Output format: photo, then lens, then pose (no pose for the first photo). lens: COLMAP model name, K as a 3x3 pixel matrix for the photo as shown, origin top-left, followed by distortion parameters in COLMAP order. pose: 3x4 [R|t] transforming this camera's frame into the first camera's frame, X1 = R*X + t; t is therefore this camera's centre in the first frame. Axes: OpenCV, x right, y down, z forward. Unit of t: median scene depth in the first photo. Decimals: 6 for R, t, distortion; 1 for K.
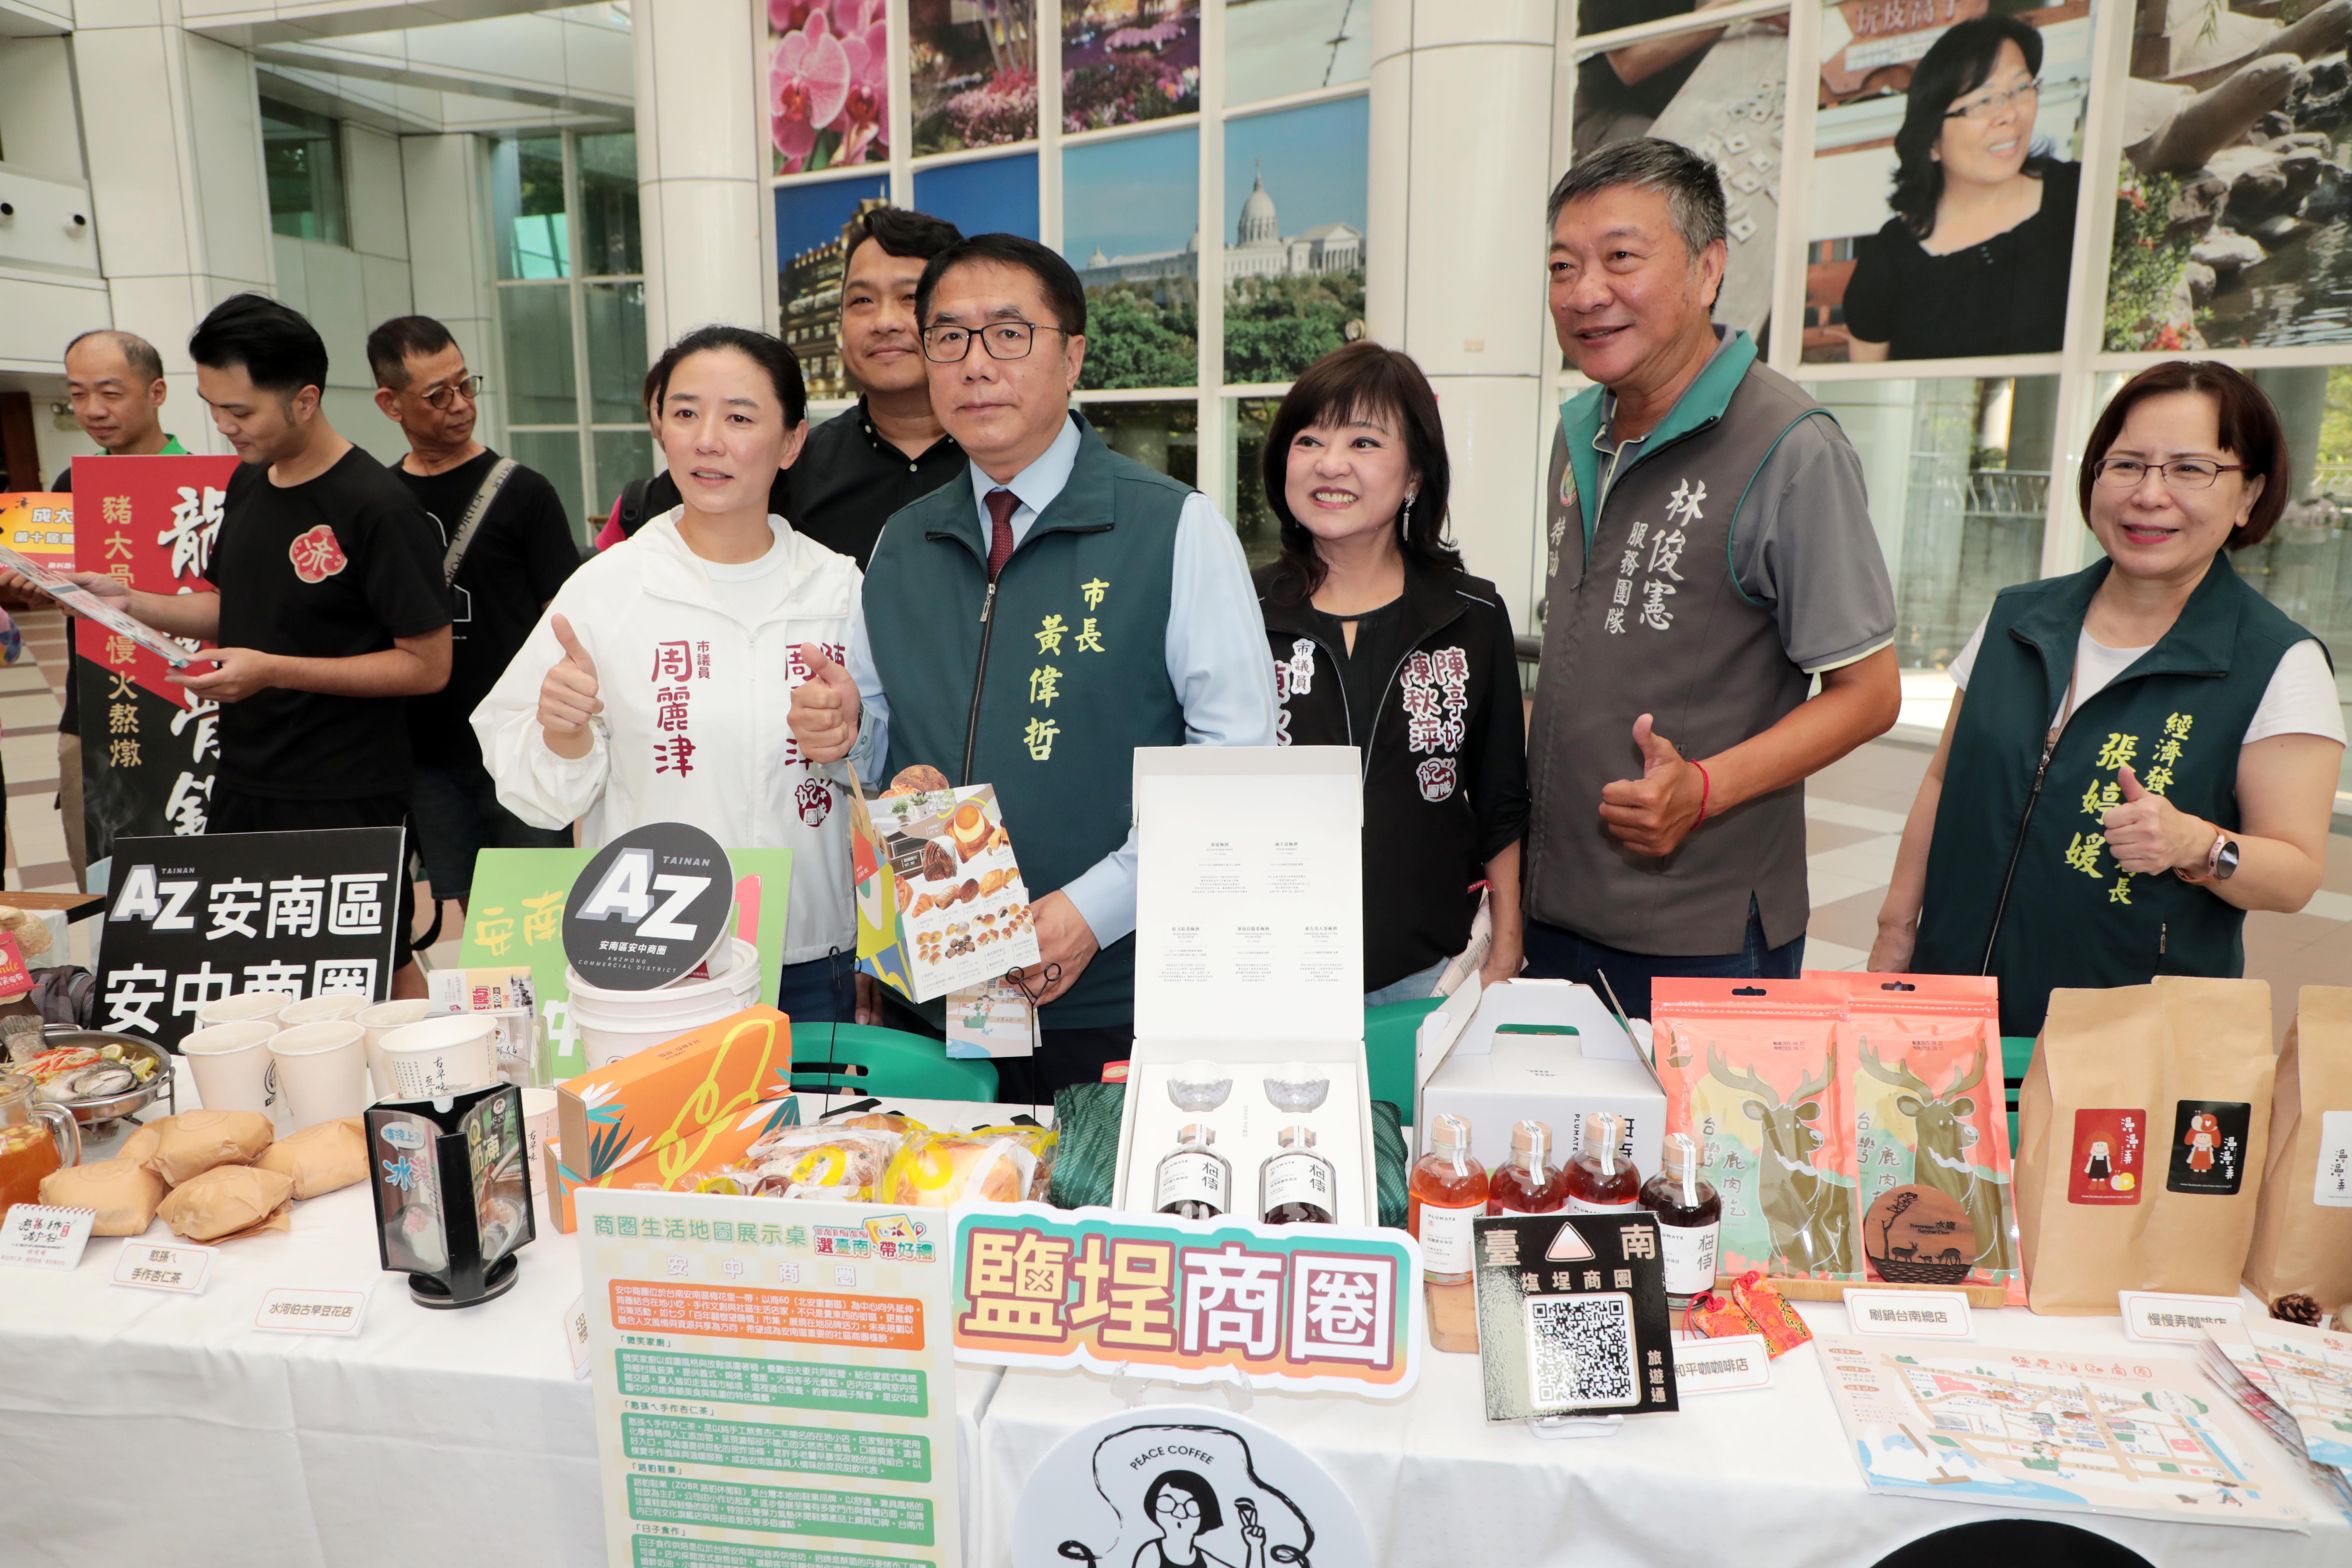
lens RADIAL K [[1594.6, 0, 1191.8], [0, 1594.6, 797.7], [0, 0, 1]] dist [-0.081606, 0.040678]
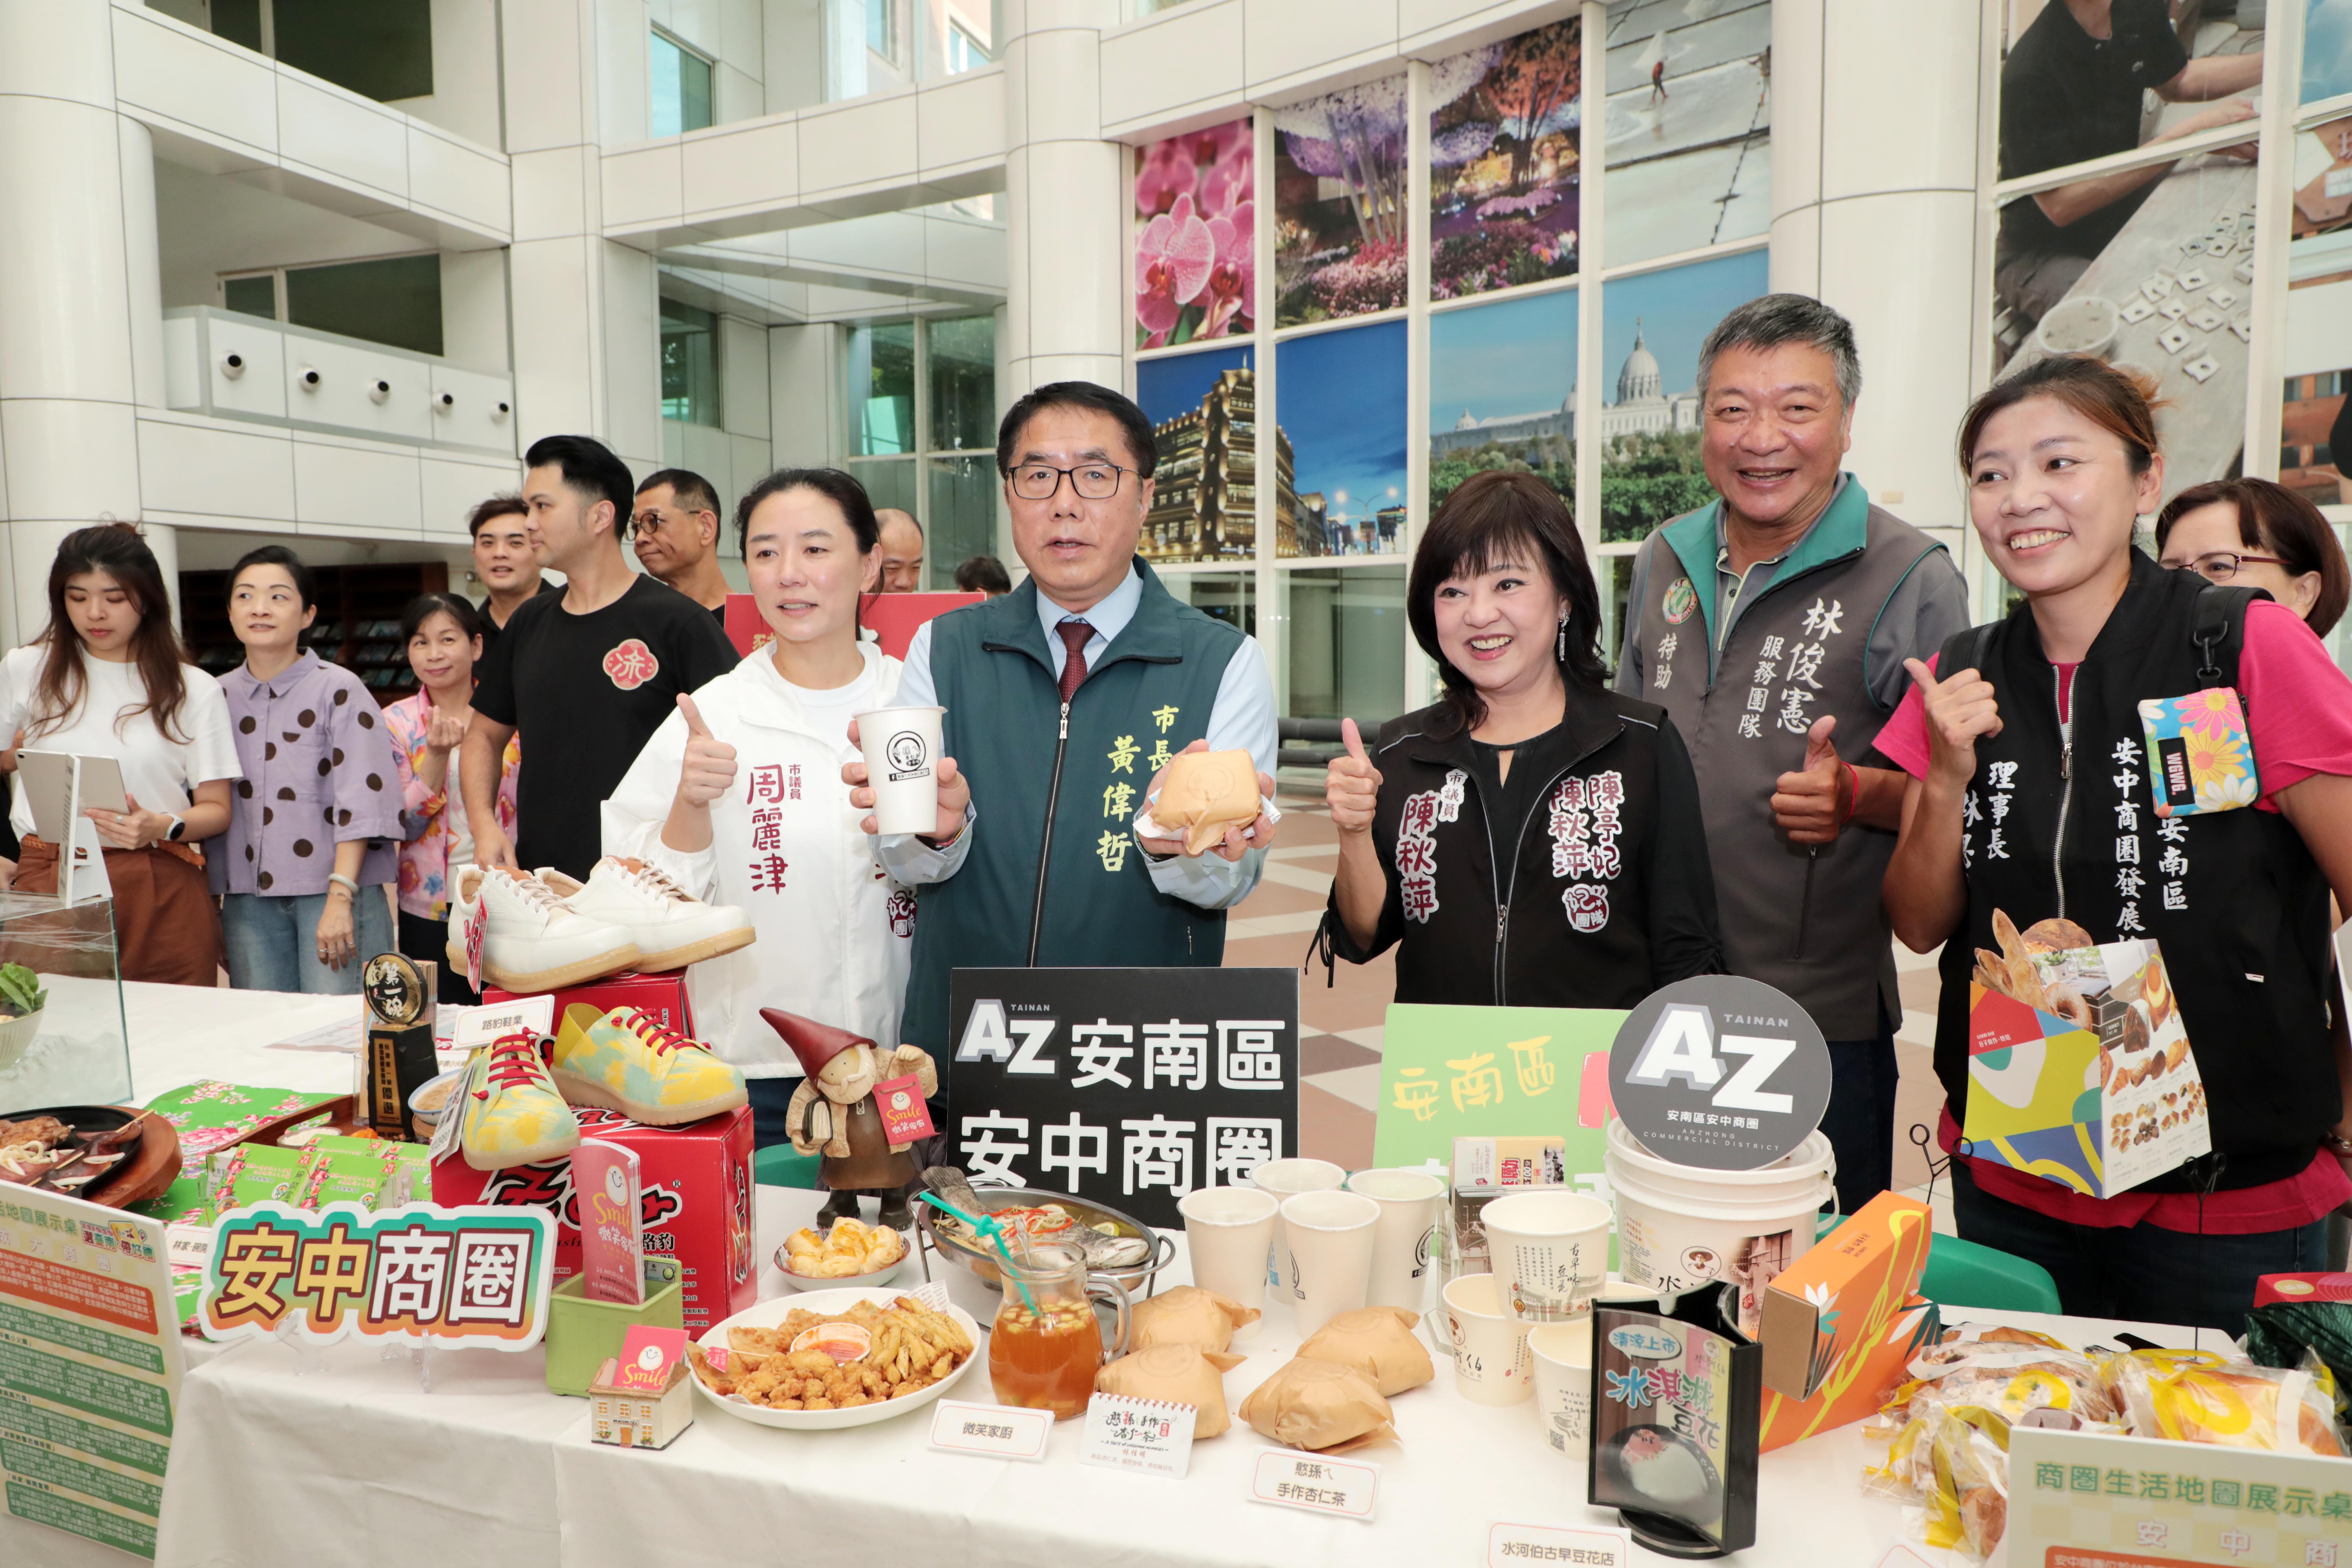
lens RADIAL K [[1597.3, 0, 1181.5], [0, 1597.3, 783.3], [0, 0, 1]] dist [-0.075397, 0.037010]
pose [[0.985741, 0.007902, -0.168084, -0.069081], [-0.026564, 0.993679, -0.109073, 0.001761], [0.166160, 0.111983, 0.979720, 0.010011]]
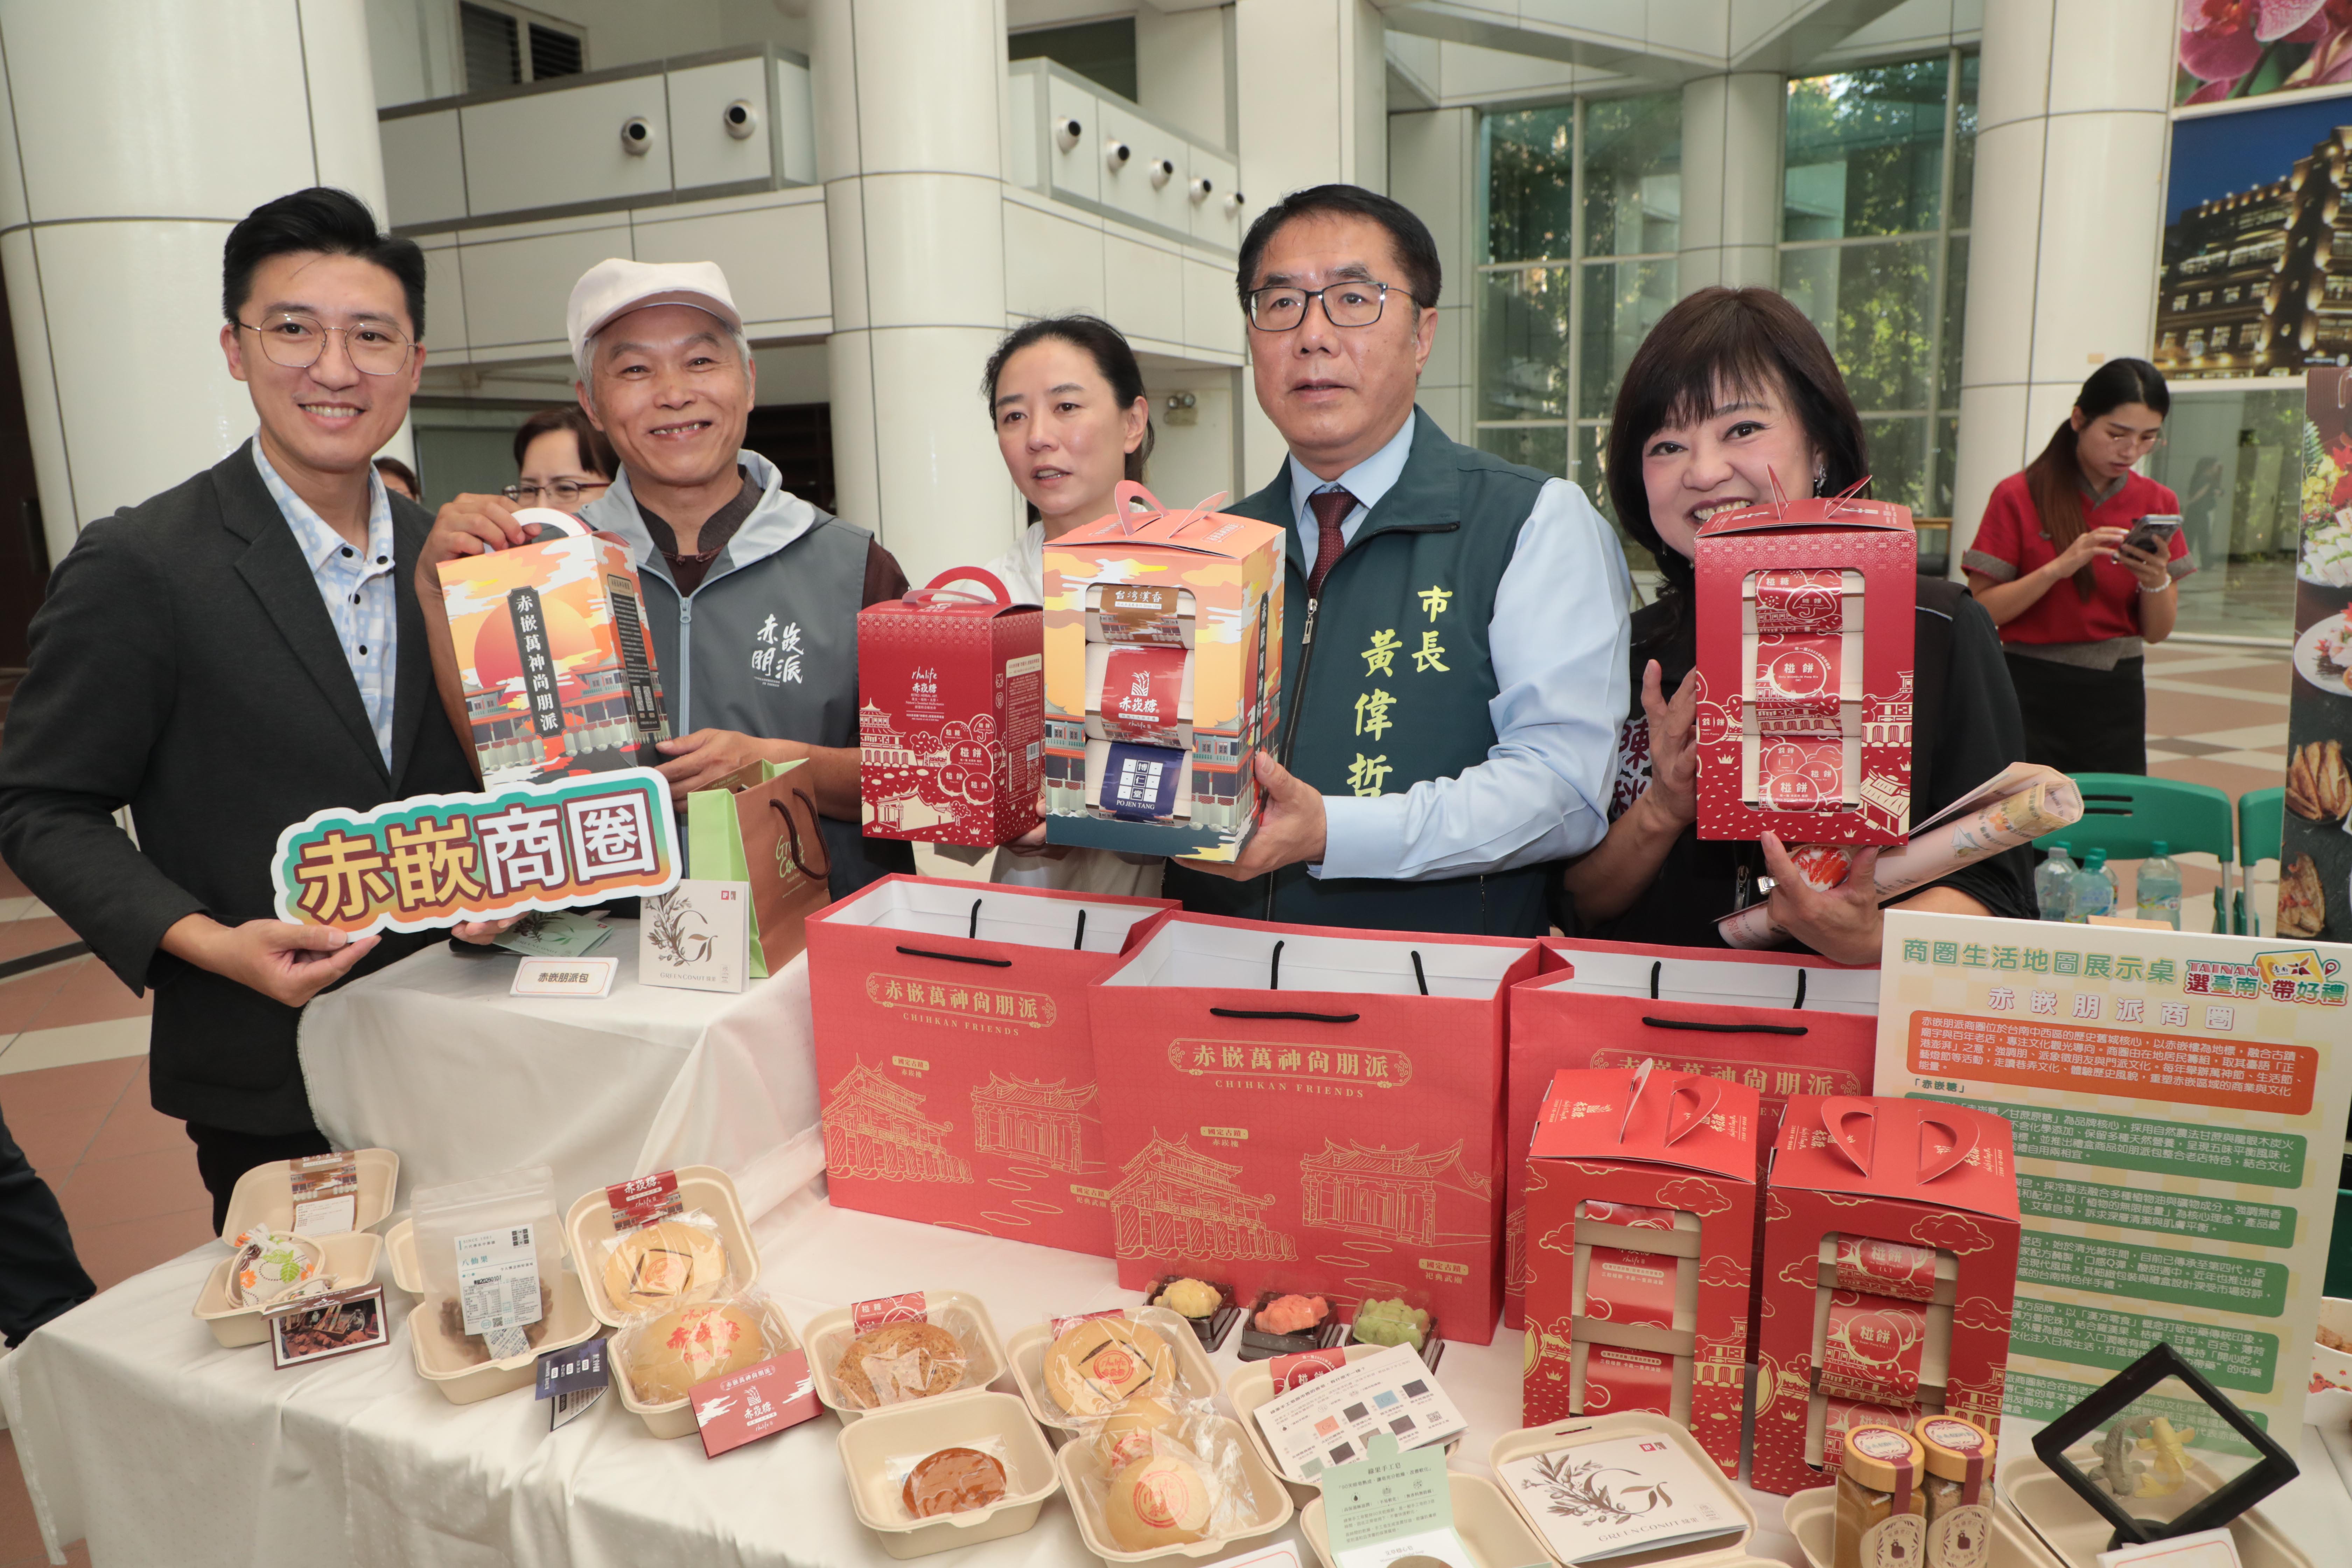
lens RADIAL K [[1550.5, 0, 1176.0], [0, 1550.5, 784.0], [0, 0, 1]] dist [-0.081929, 0.035738]
pose [[0.964927, 0.030603, -0.260729, -0.656891], [-0.031580, 0.999501, 0.000441, -0.029031], [0.260613, 0.007808, 0.965412, 0.130250]]
